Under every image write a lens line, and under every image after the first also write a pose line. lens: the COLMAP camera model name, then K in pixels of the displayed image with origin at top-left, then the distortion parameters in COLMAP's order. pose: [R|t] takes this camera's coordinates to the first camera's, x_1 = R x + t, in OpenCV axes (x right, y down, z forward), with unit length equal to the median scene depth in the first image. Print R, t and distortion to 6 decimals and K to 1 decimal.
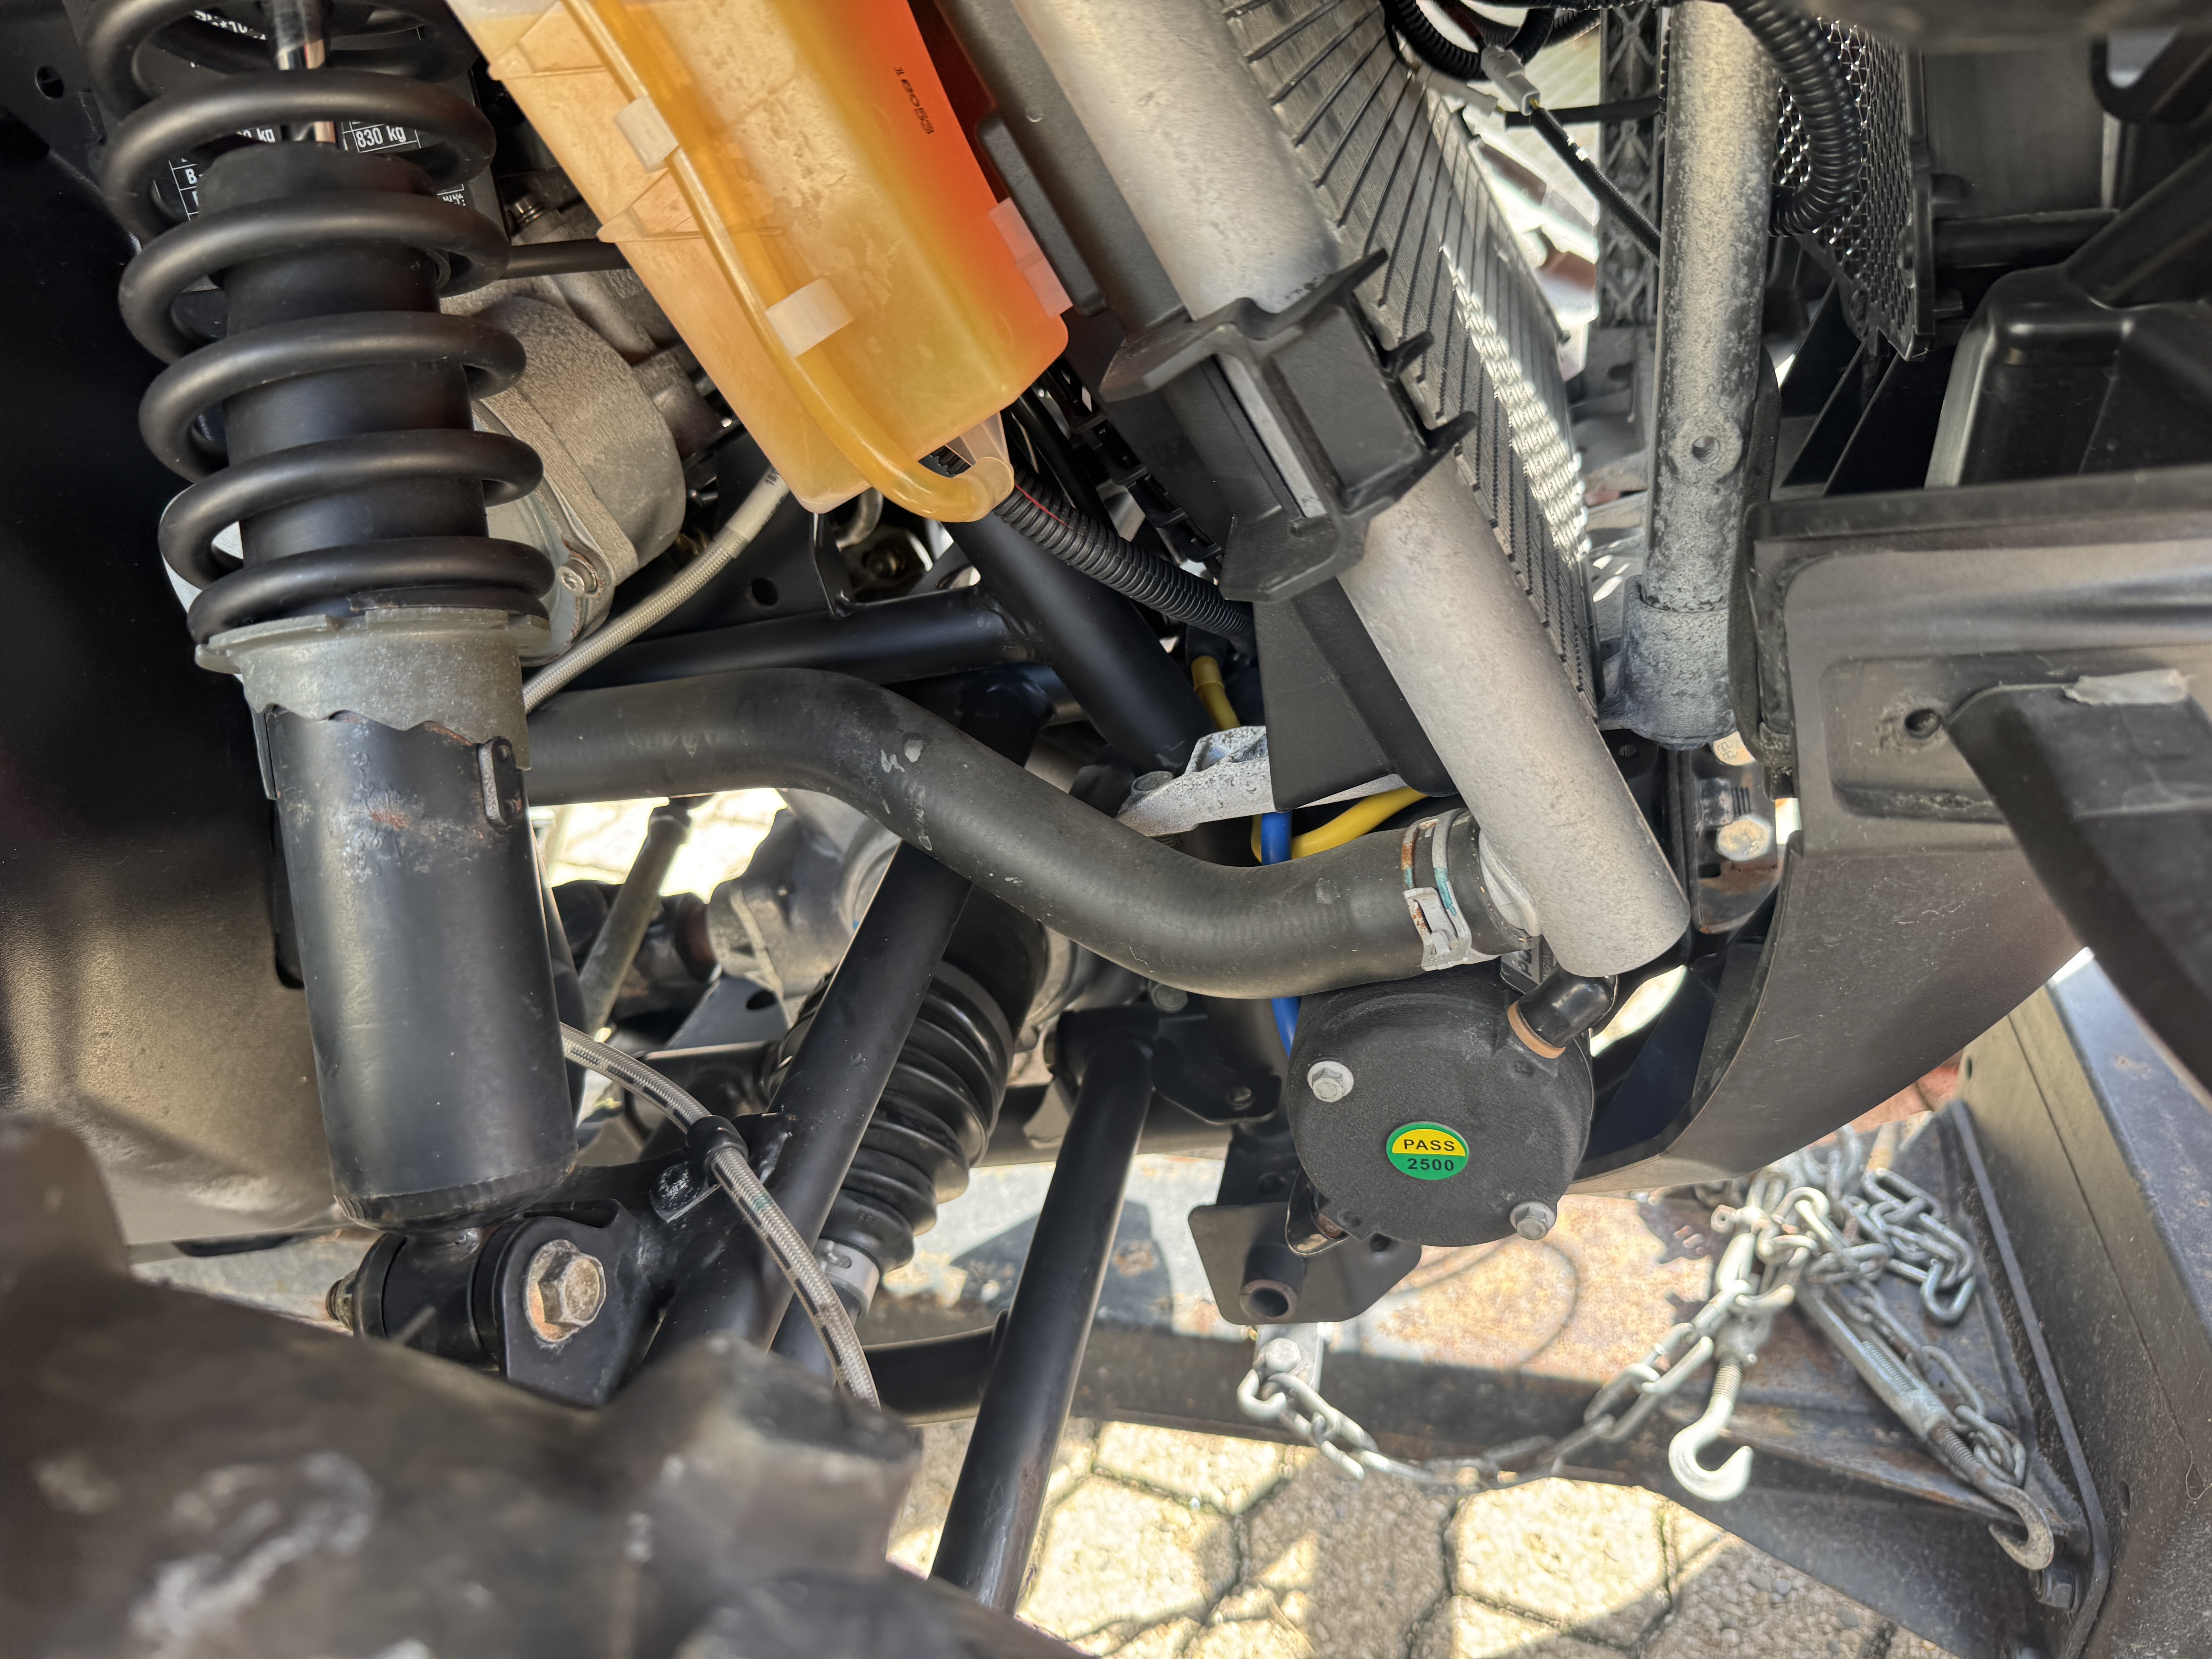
lens RADIAL K [[1549.8, 0, 1106.0], [0, 1549.8, 829.5], [0, 0, 1]] dist [0.067928, -0.112700]
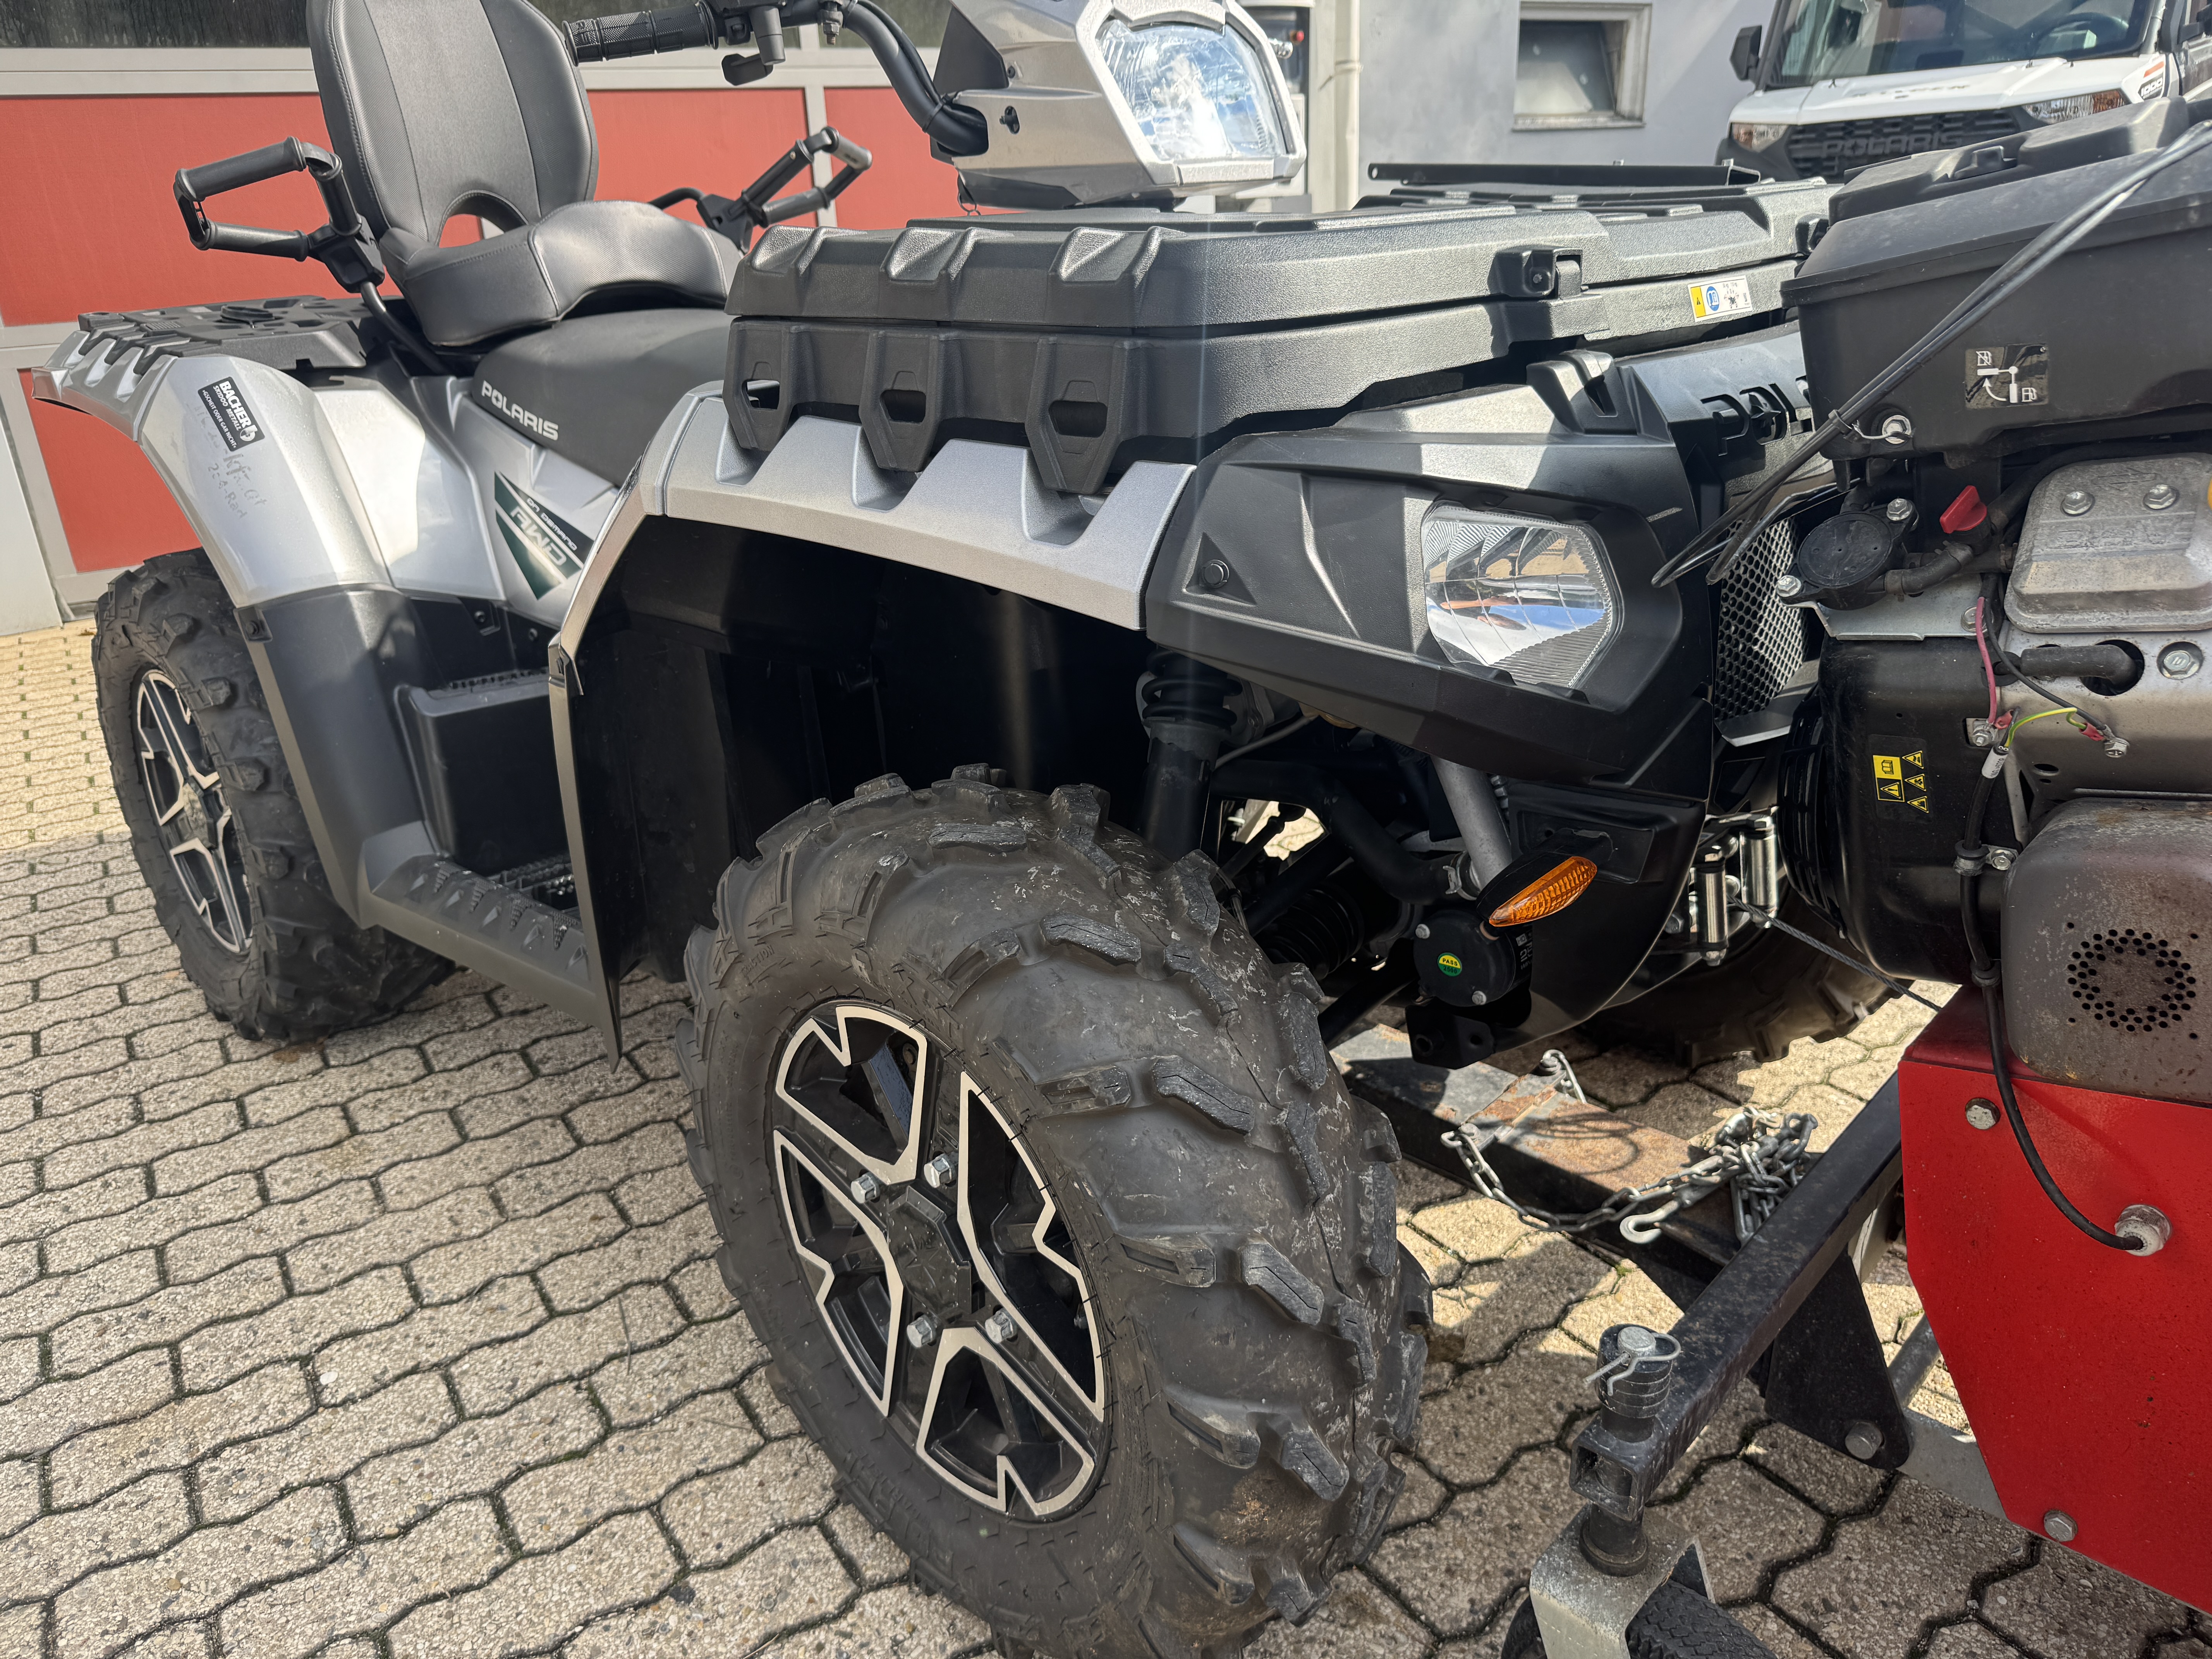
lens RADIAL K [[1549.8, 0, 1106.0], [0, 1549.8, 829.5], [0, 0, 1]] dist [0.067928, -0.112700]
pose [[0.851035, 0.242774, -0.465617, 0.583644], [-0.282100, 0.959261, -0.015449, 0.115302], [0.442897, 0.144498, 0.884851, -1.171987]]
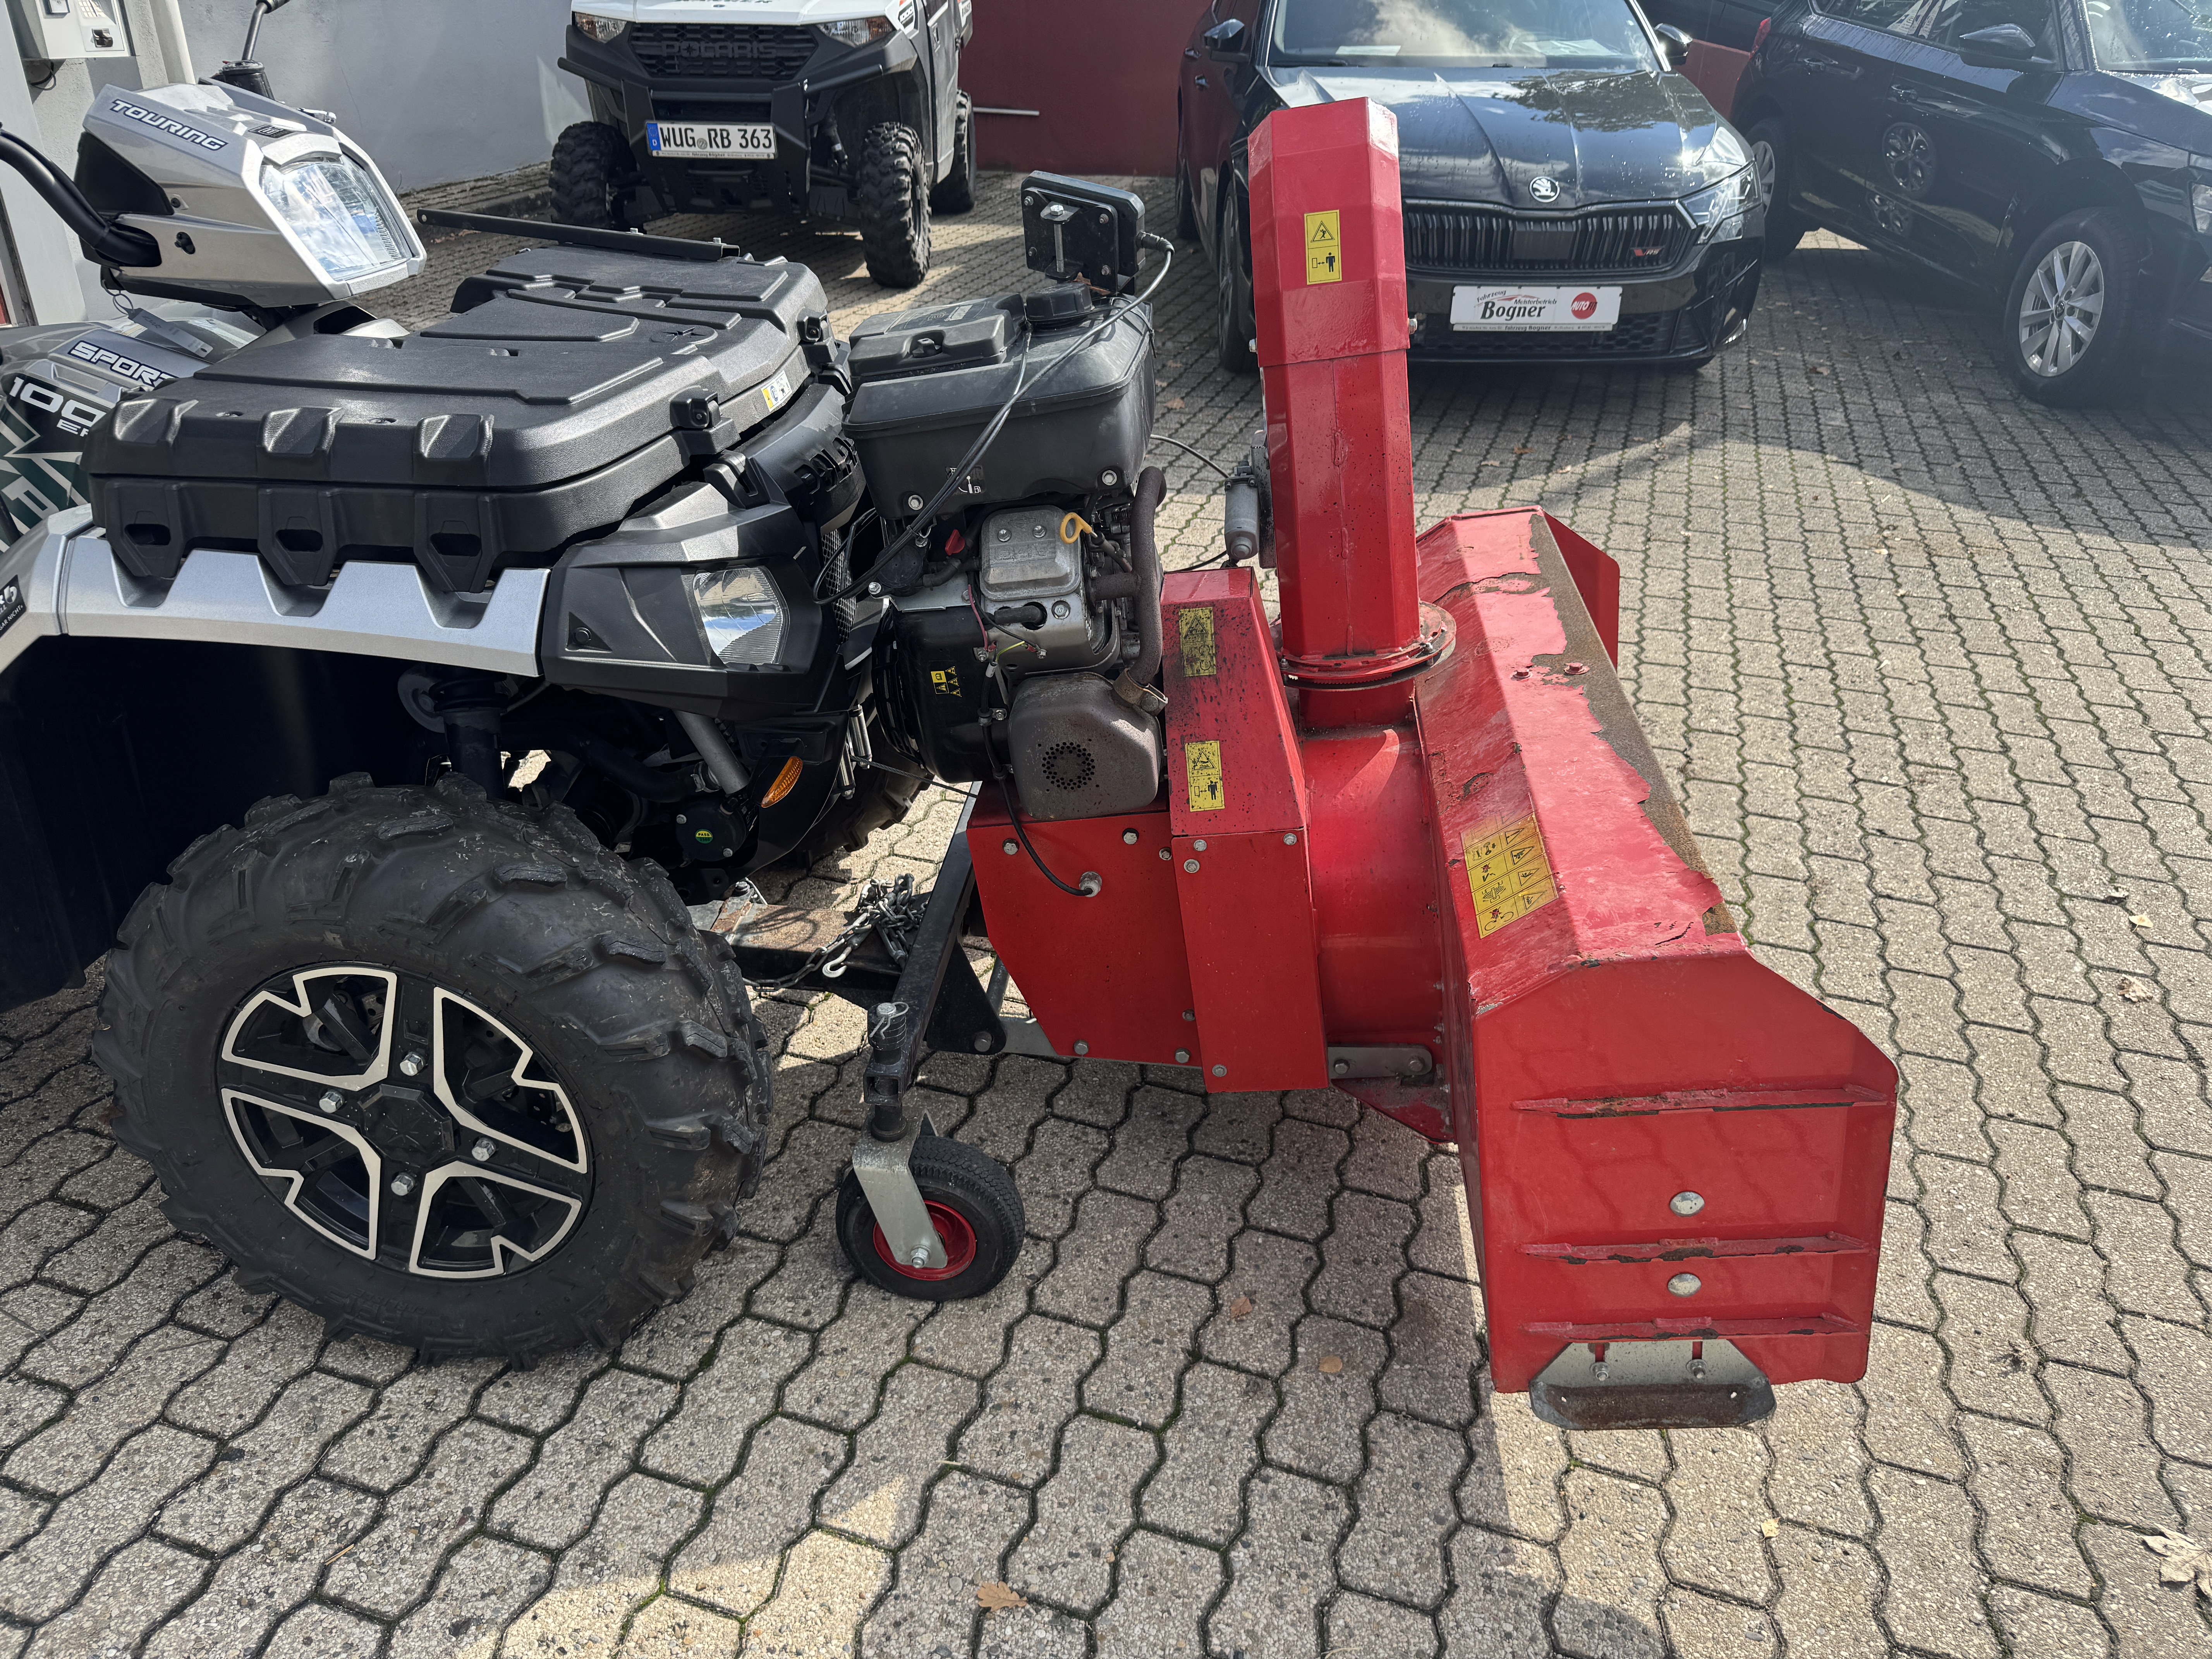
lens RADIAL K [[1549.8, 0, 1106.0], [0, 1549.8, 829.5], [0, 0, 1]] dist [0.067928, -0.112700]
pose [[0.985307, 0.050617, 0.163120, 0.376948], [-0.047789, 0.998632, -0.021213, 0.137644], [-0.163971, 0.013106, 0.986378, -2.227226]]
